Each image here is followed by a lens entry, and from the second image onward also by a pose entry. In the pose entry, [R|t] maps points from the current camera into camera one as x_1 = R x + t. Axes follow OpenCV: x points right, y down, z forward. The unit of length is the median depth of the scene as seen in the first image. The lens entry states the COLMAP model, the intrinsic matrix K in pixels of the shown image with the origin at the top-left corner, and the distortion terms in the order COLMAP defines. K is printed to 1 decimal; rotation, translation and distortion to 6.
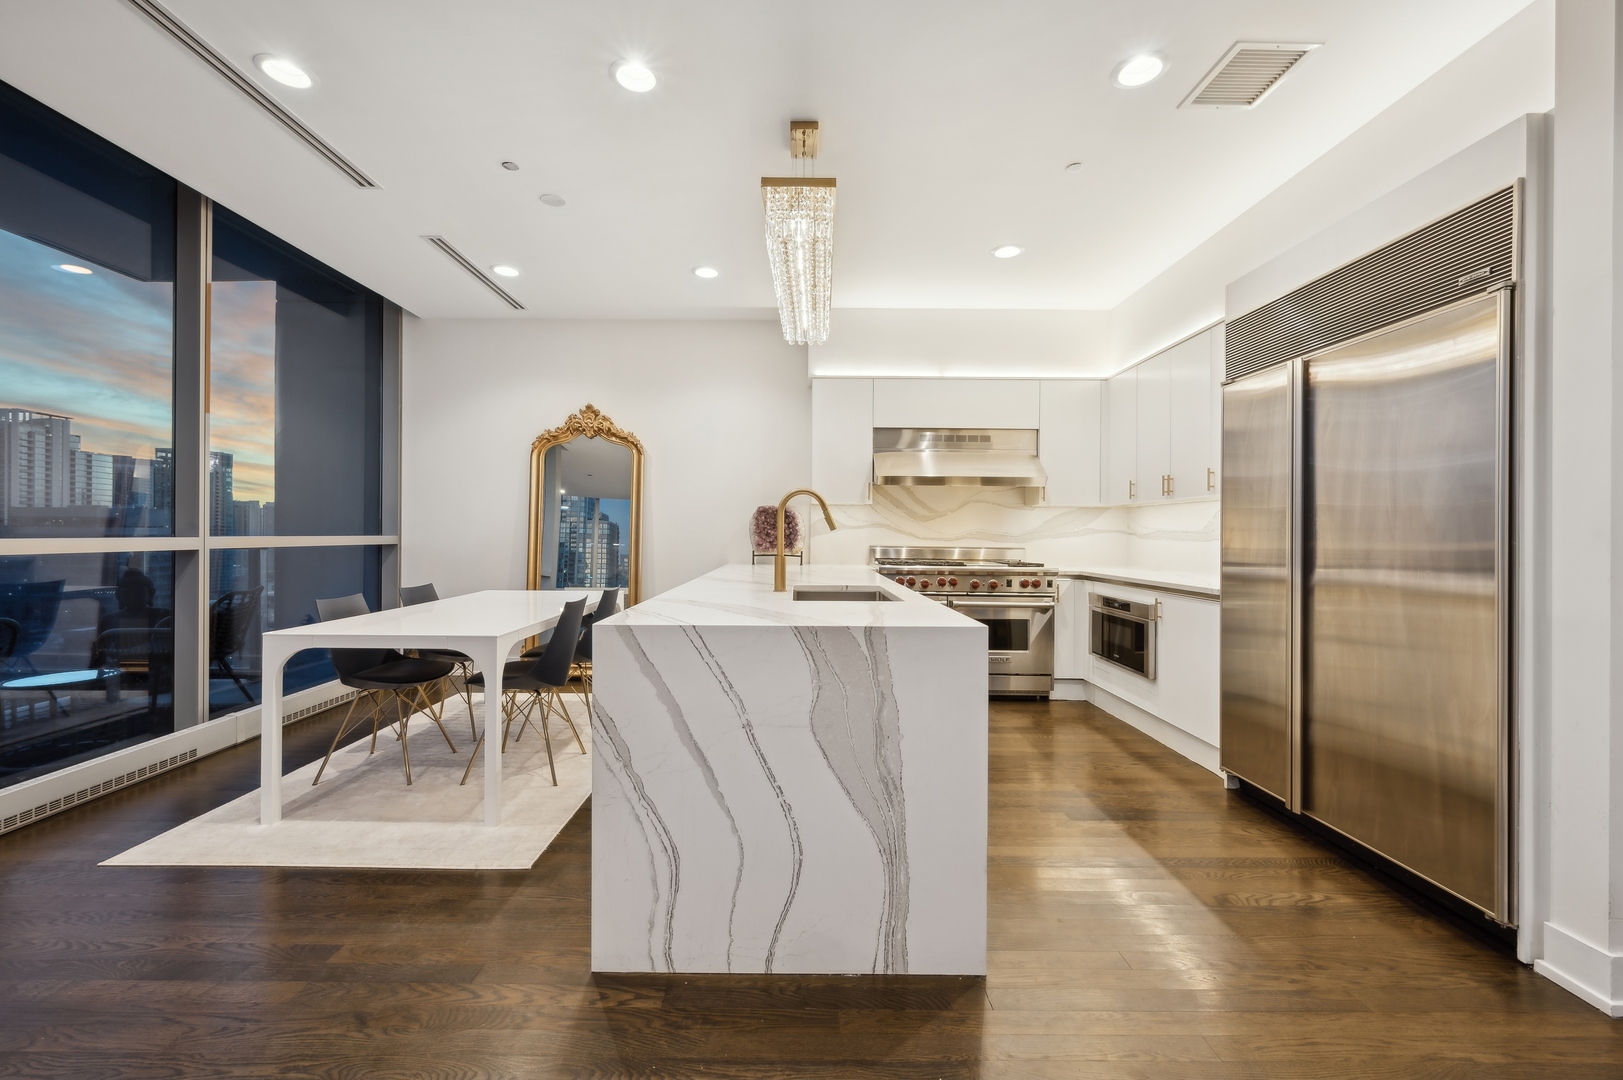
lens RADIAL K [[654.2, 0, 793.4], [0, 654.2, 531.9], [0, 0, 1]] dist [-0.002335, 0.000033]
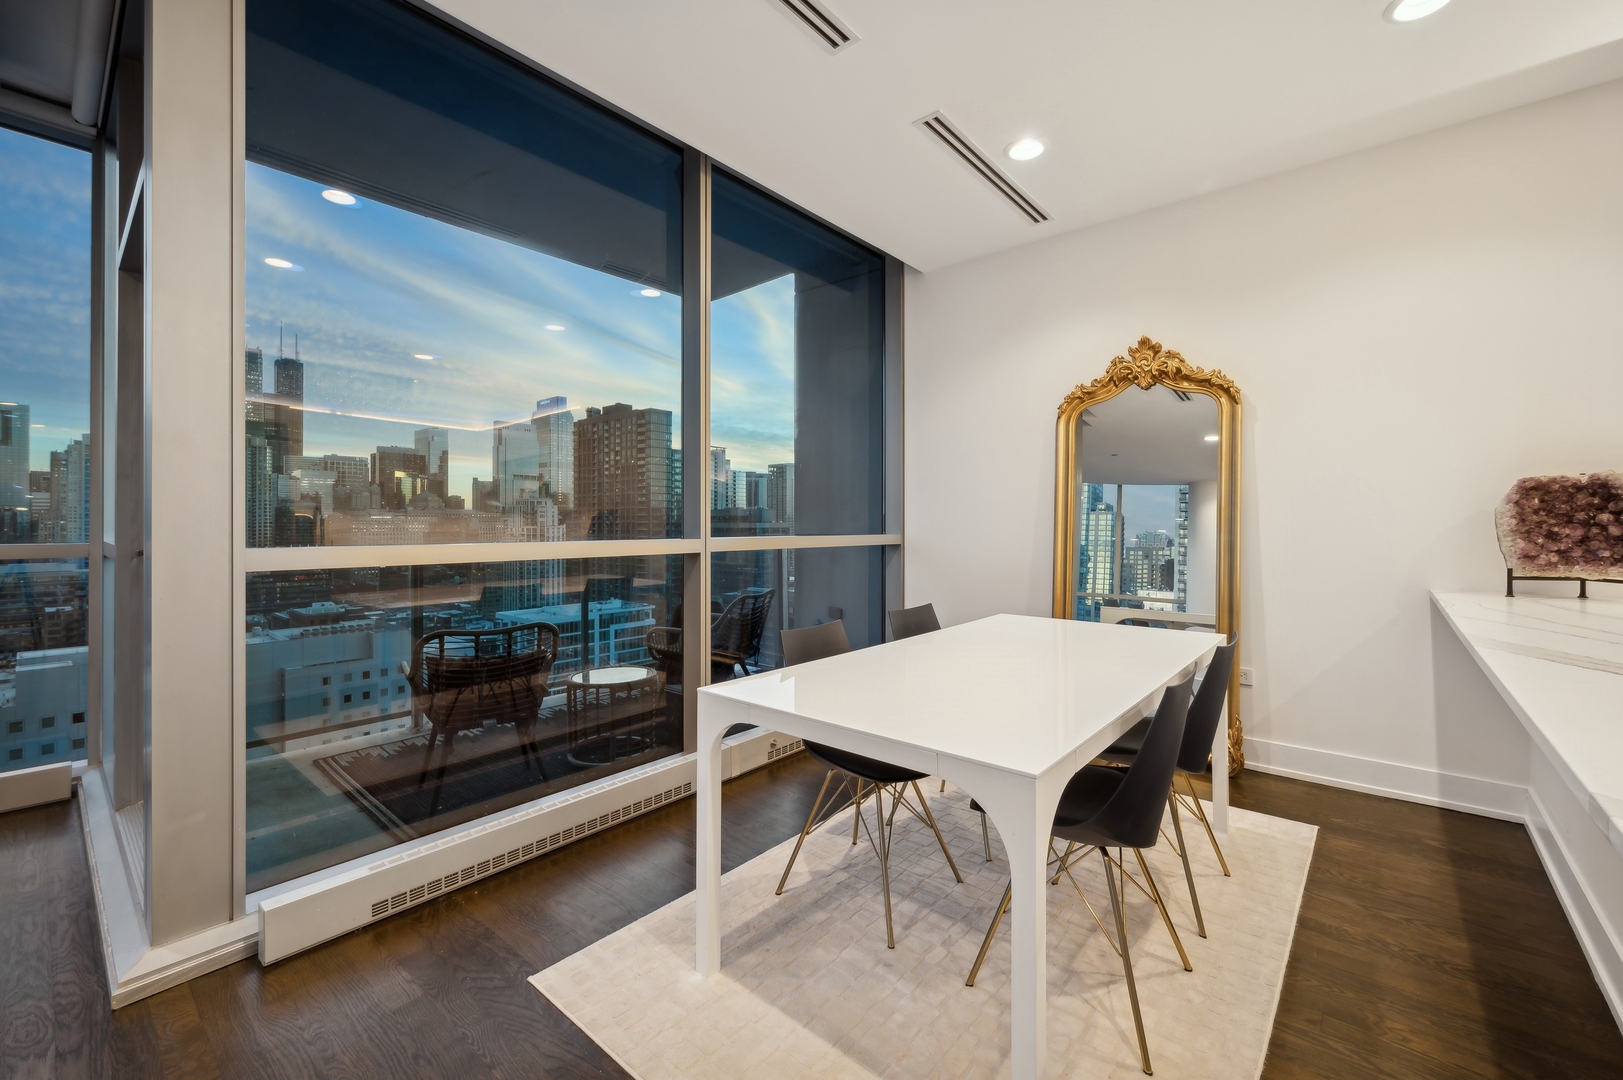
lens RADIAL K [[654.2, 0, 819.6], [0, 654.2, 525.4], [0, 0, 1]] dist [-0.002335, 0.000033]
pose [[0.766388, -0.003835, -0.642367, -0.160001], [0.005427, 0.999985, 0.000504, -0.007541], [0.642355, -0.003872, 0.766397, 0.321414]]
